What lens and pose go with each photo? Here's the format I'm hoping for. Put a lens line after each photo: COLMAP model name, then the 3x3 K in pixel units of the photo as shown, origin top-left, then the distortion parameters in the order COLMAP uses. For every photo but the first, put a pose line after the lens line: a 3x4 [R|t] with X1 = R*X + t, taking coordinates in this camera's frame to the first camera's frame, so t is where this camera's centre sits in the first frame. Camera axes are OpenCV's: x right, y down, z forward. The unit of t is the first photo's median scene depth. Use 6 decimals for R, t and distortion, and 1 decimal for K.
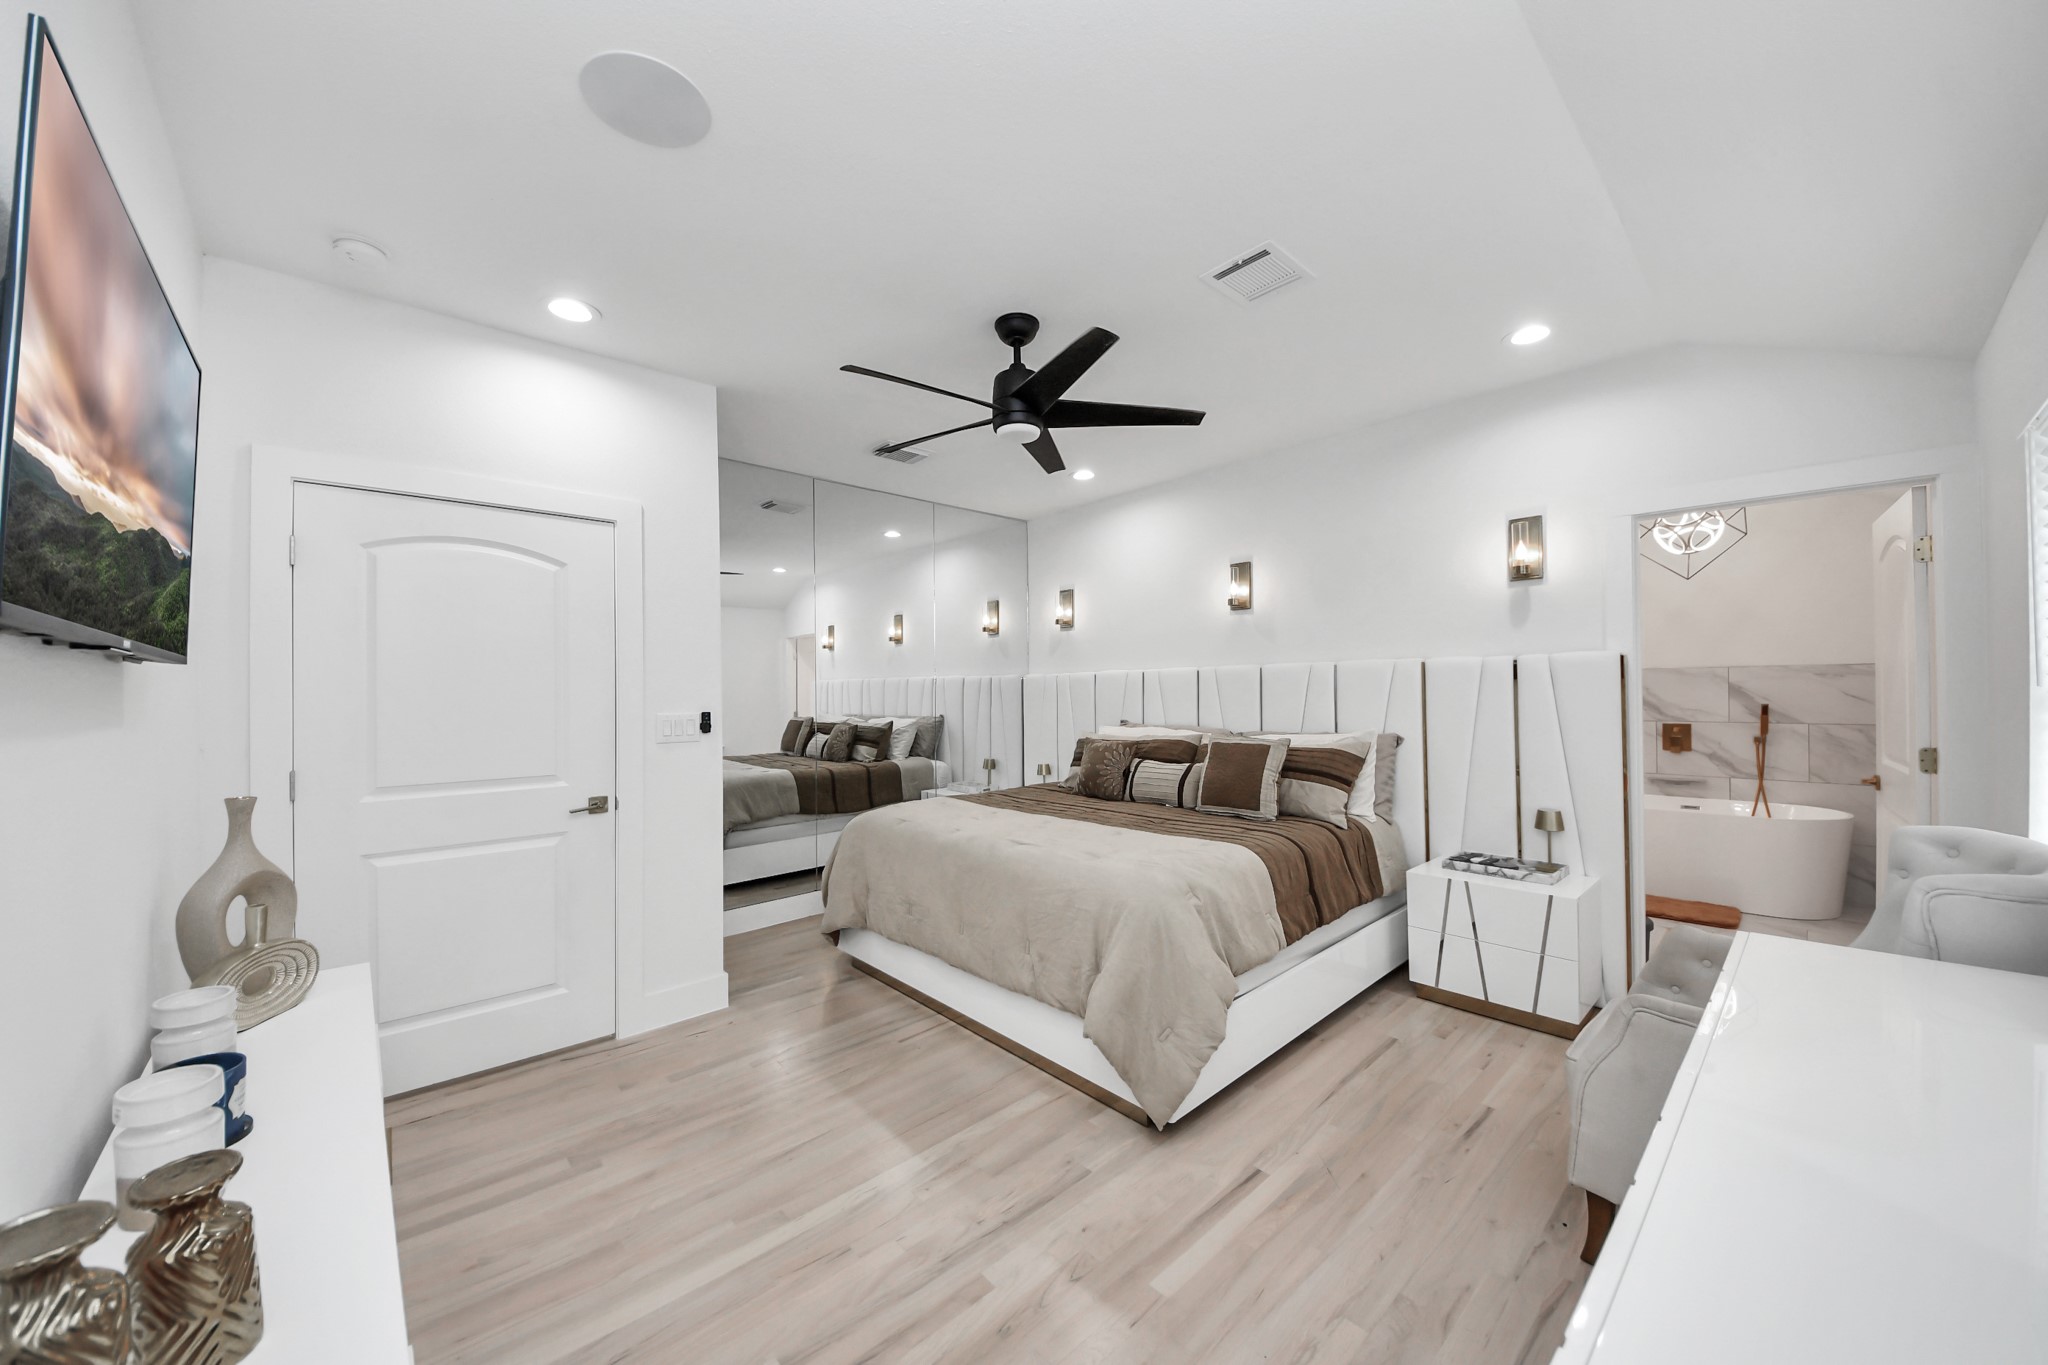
lens RADIAL K [[732.4, 0, 1033.1], [0, 732.4, 692.0], [0, 0, 1]] dist [-0.001460, -0.006400]
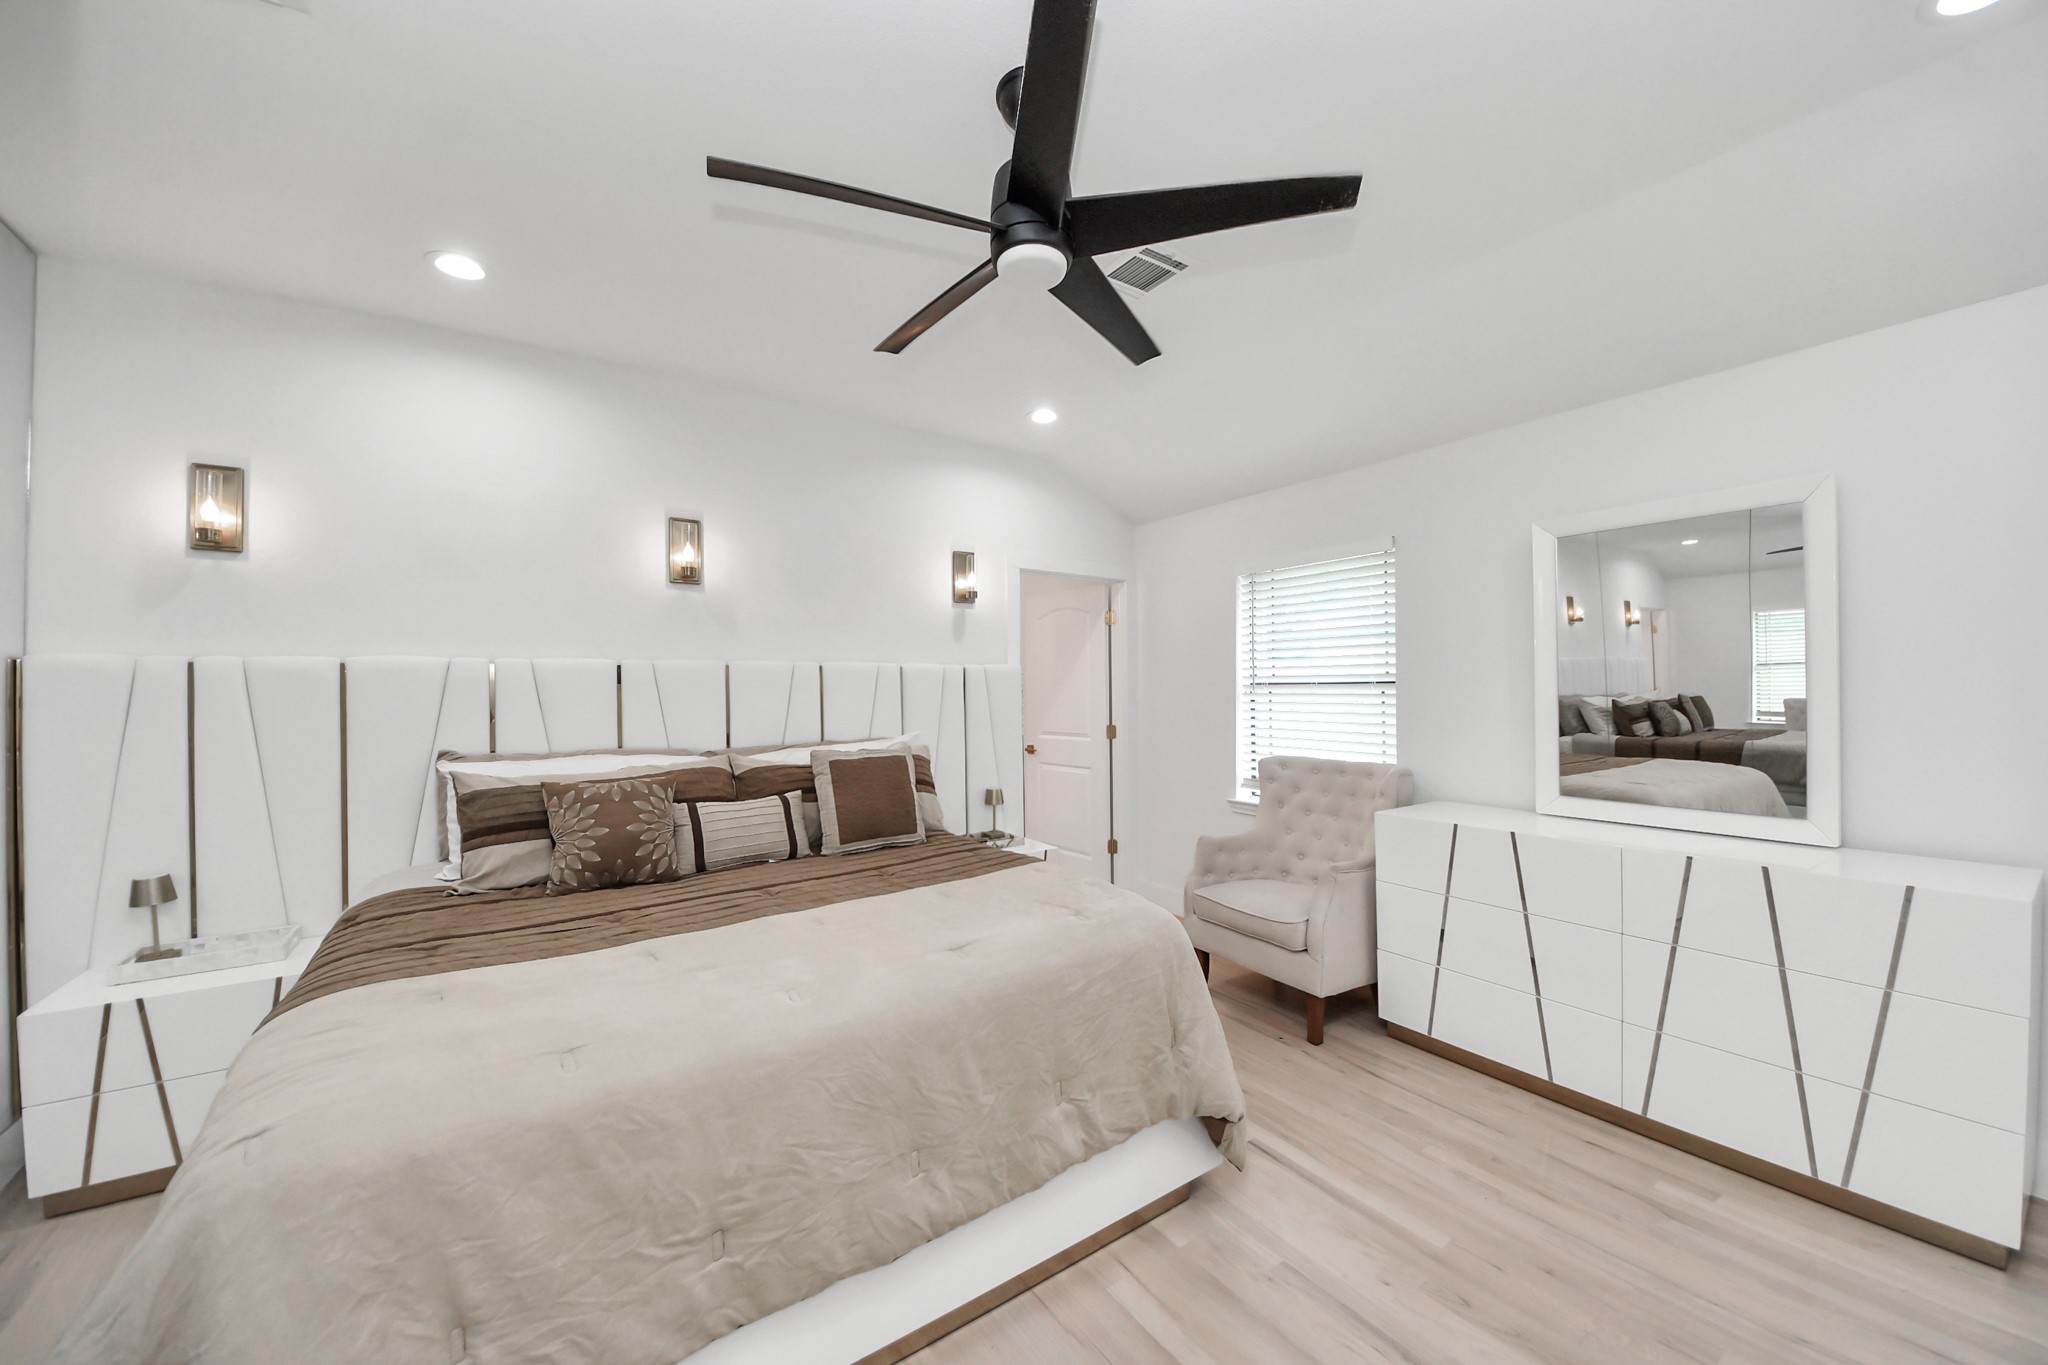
lens RADIAL K [[732.4, 0, 1030.7], [0, 732.4, 681.4], [0, 0, 1]] dist [-0.001460, -0.006400]
pose [[0.122080, 0.011823, 0.992450, -0.471890], [-0.004716, 0.999925, -0.011332, -0.008708], [-0.992509, -0.003297, 0.122126, 0.668194]]
